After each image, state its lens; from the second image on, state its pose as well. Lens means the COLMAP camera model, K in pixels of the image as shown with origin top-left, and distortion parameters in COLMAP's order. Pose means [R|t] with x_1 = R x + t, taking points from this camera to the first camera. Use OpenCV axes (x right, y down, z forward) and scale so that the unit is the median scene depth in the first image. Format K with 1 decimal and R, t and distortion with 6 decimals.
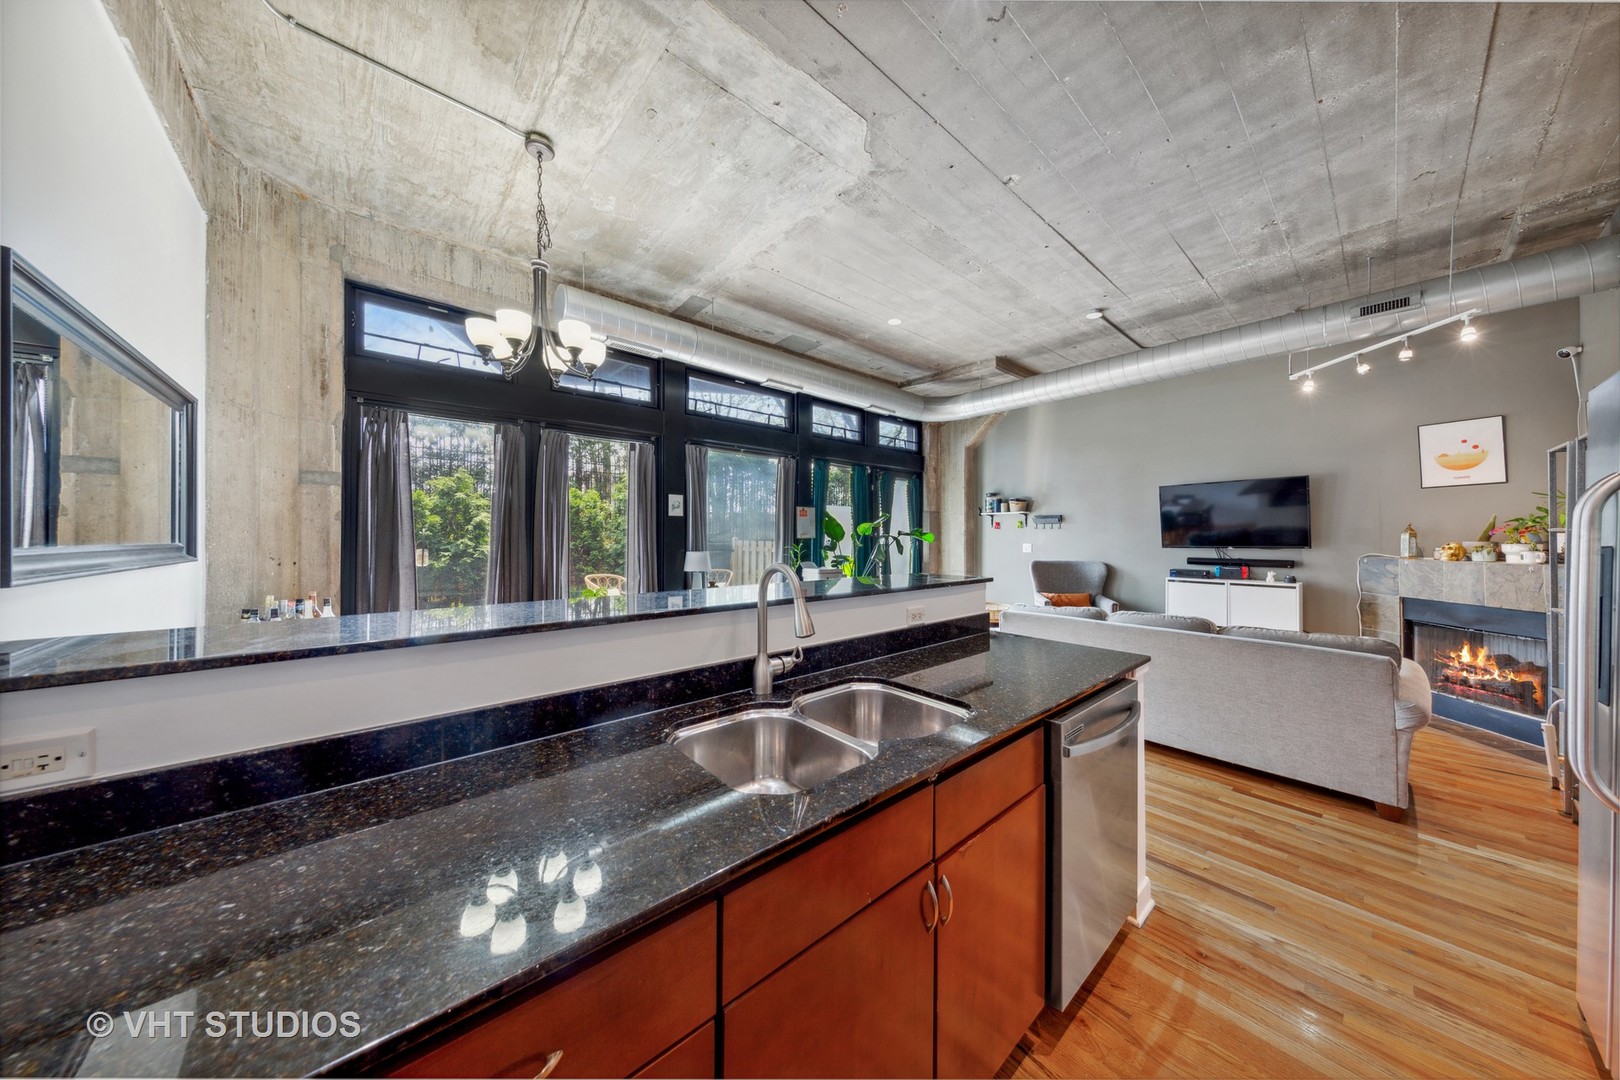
lens RADIAL K [[514.9, 0, 806.2], [0, 514.9, 535.3], [0, 0, 1]] dist [0.007567, -0.000574]
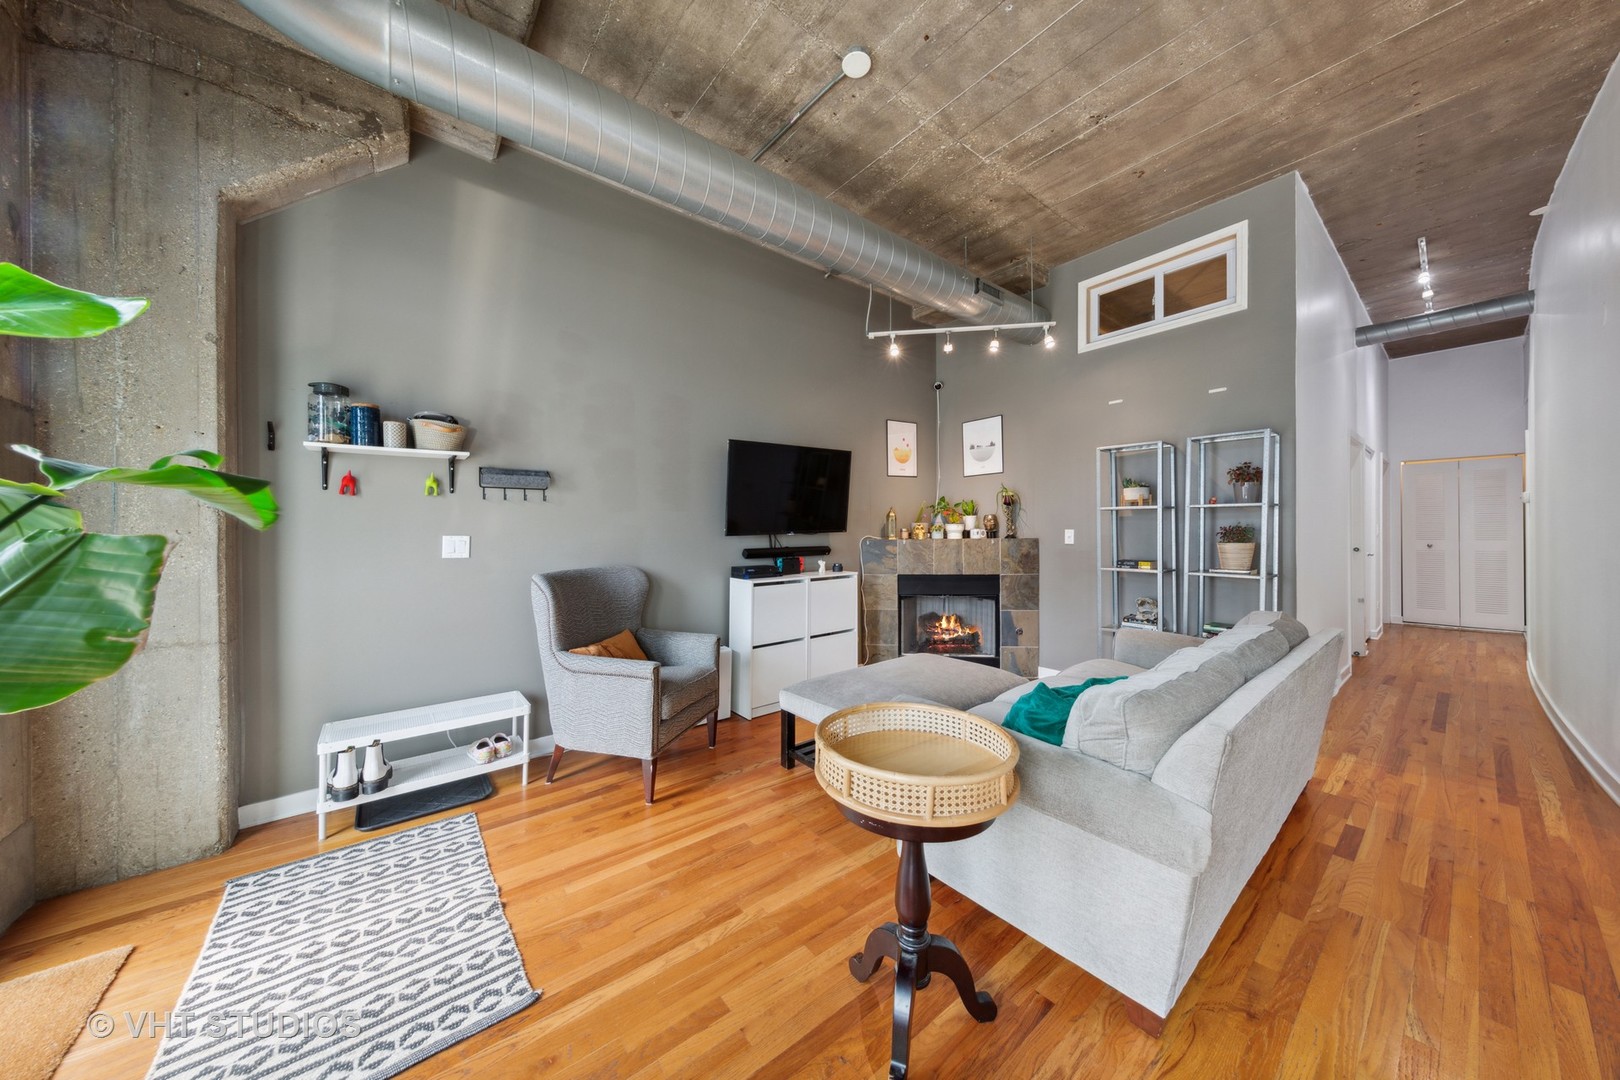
lens RADIAL K [[514.9, 0, 818.6], [0, 514.9, 533.0], [0, 0, 1]] dist [0.007567, -0.000574]
pose [[0.043400, -0.007860, 0.999027, 0.064743], [0.010241, 0.999920, 0.007422, 0.021565], [-0.999005, 0.009909, 0.043477, 1.088104]]
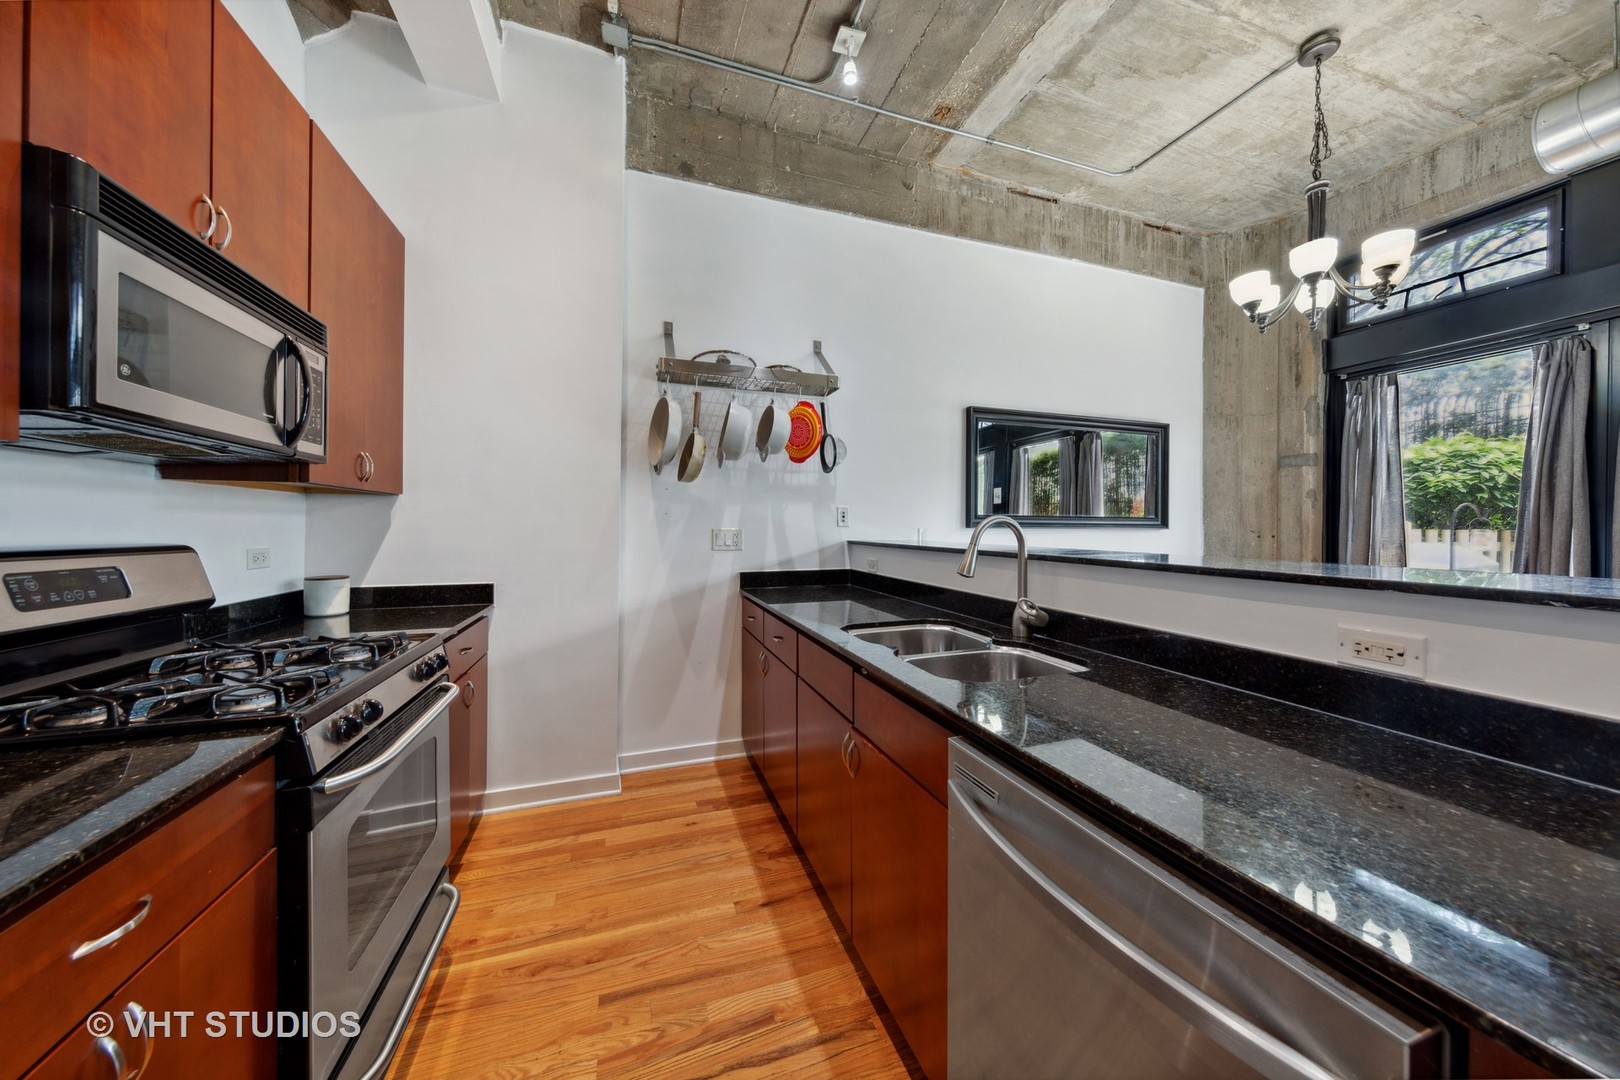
lens RADIAL K [[536.8, 0, 812.2], [0, 536.8, 527.8], [0, 0, 1]] dist [0.005358, -0.000848]
pose [[-0.374383, 0.000084, -0.927274, 0.390168], [-0.002900, 0.999995, 0.001262, 0.025925], [0.927269, 0.003161, -0.374381, 0.350631]]
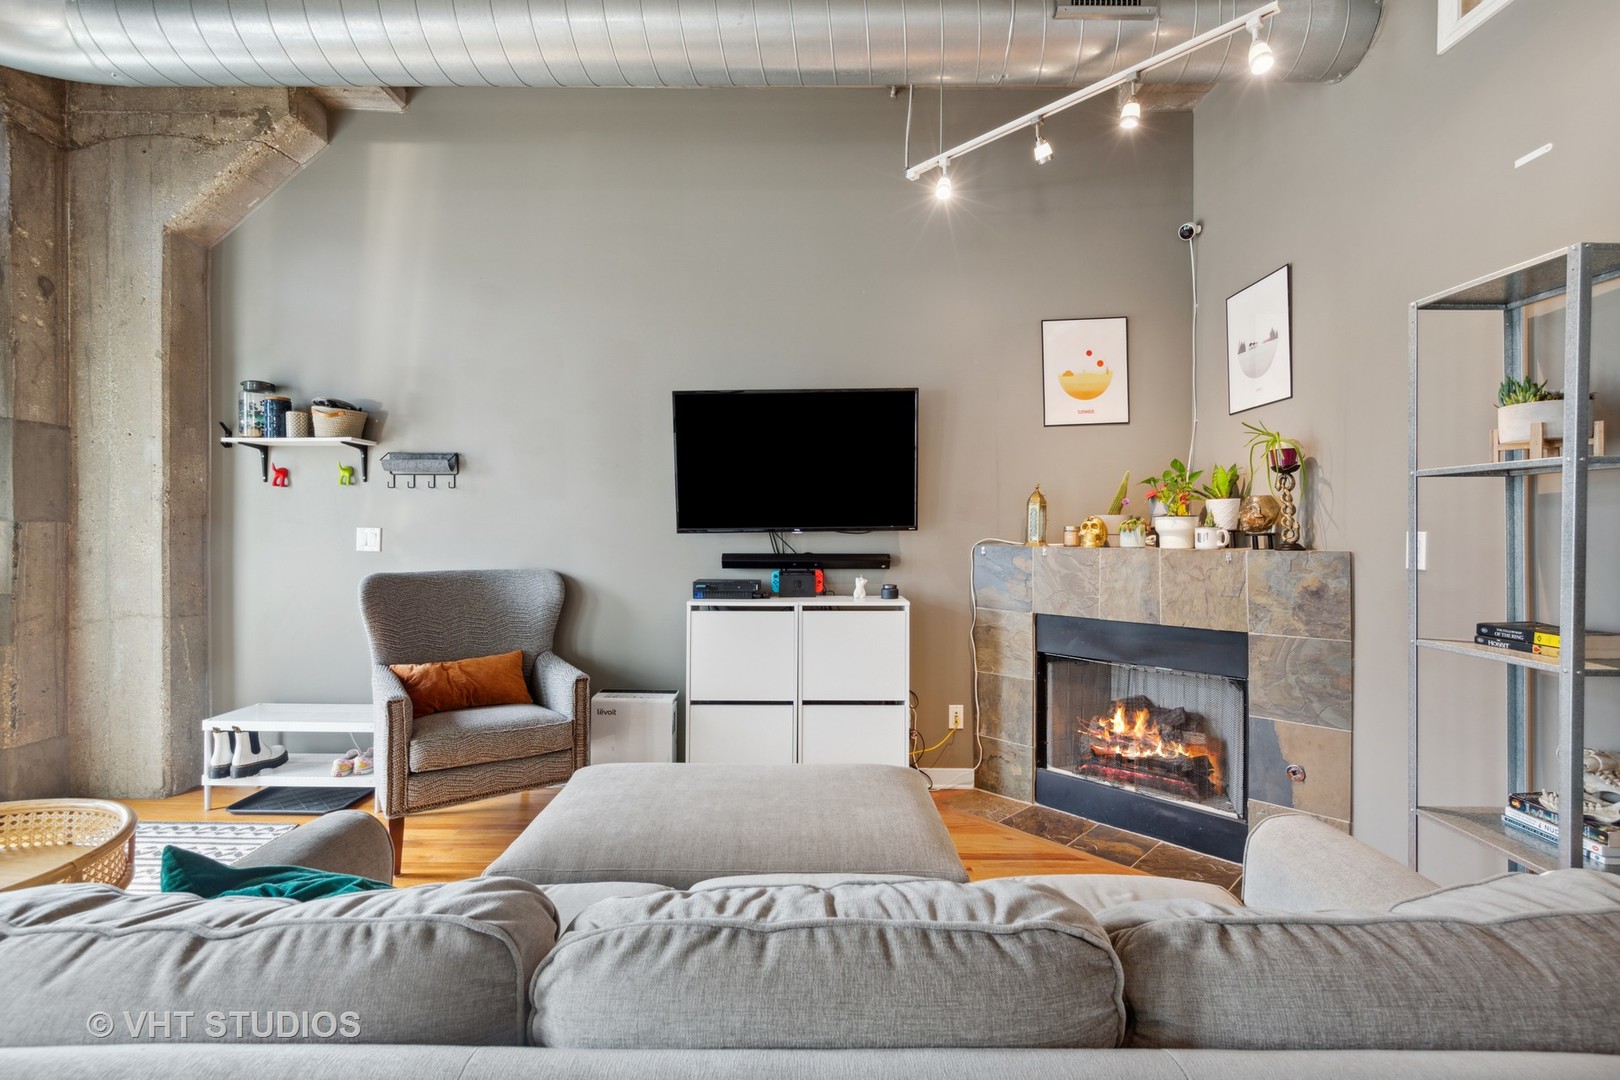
lens RADIAL K [[727.0, 0, 806.6], [0, 727.0, 532.2], [0, 0, 1]] dist [0.005024, 0.001819]
pose [[0.661347, -0.002588, 0.750076, 0.377876], [-0.001067, 0.999990, 0.004391, 0.026222], [-0.750079, -0.003704, 0.661337, 0.645284]]
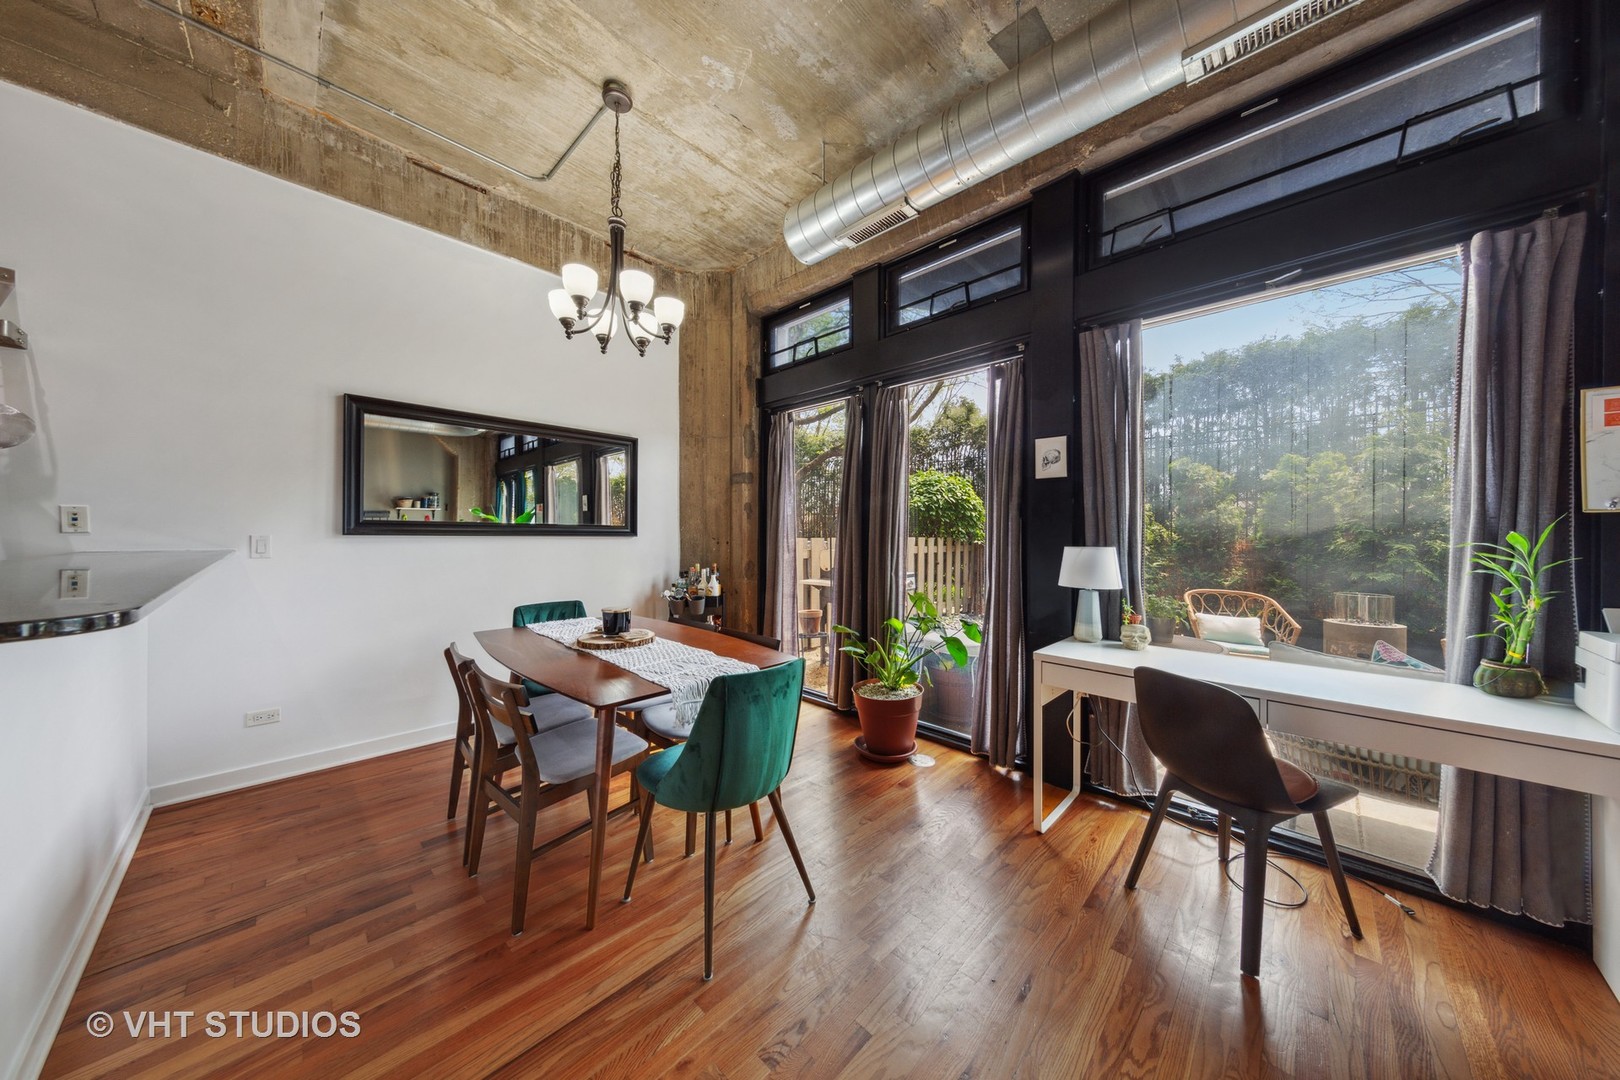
lens RADIAL K [[514.9, 0, 808.9], [0, 514.9, 535.9], [0, 0, 1]] dist [0.007567, -0.000574]
pose [[0.088156, -0.000720, -0.996106, 0.278901], [-0.004055, 0.999991, -0.001081, 0.026058], [0.996098, 0.004135, 0.088152, 0.789311]]
